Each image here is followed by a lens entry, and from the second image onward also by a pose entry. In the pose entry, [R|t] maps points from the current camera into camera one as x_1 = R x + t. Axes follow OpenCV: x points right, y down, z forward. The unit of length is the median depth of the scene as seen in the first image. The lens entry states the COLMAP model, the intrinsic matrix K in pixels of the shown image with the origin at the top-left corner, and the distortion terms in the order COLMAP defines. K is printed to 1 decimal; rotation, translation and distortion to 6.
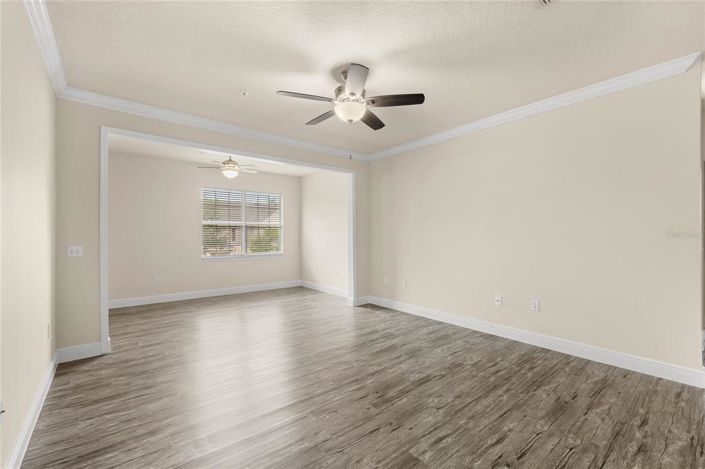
lens RADIAL K [[298.2, 0, 357.8], [0, 298.2, 230.3], [0, 0, 1]] dist [-0.005448, 0.001355]
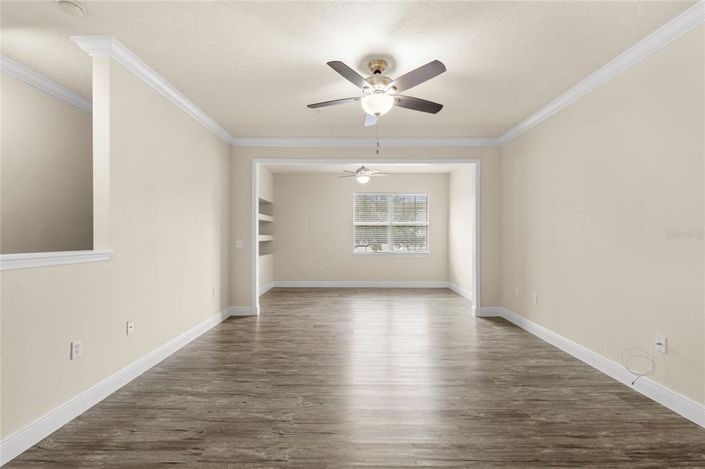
lens RADIAL K [[298.2, 0, 357.1], [0, 298.2, 235.5], [0, 0, 1]] dist [-0.005448, 0.001355]
pose [[0.775587, 0.006465, -0.631208, 0.515986], [0.006131, 0.999823, 0.017774, 0.001572], [0.631211, -0.017655, 0.775410, 0.213719]]
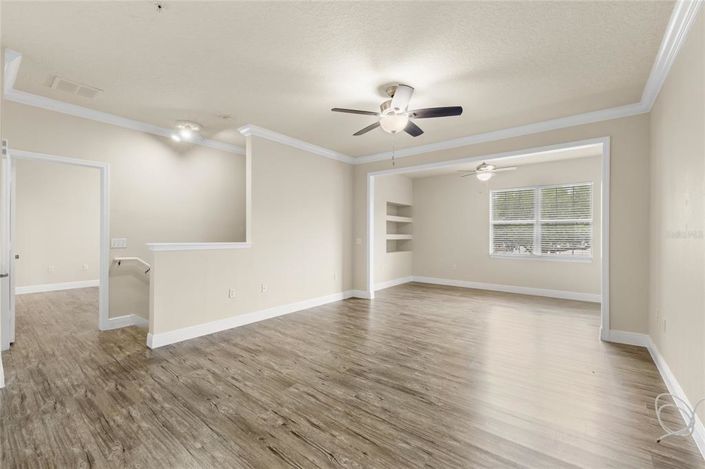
lens RADIAL K [[298.2, 0, 352.5], [0, 298.2, 234.4], [0, 0, 1]] dist [-0.005448, 0.001355]
pose [[0.211900, 0.005566, -0.977276, 1.012844], [0.012756, 0.999883, 0.008461, 0.006892], [0.977208, -0.014259, 0.211804, 0.596399]]
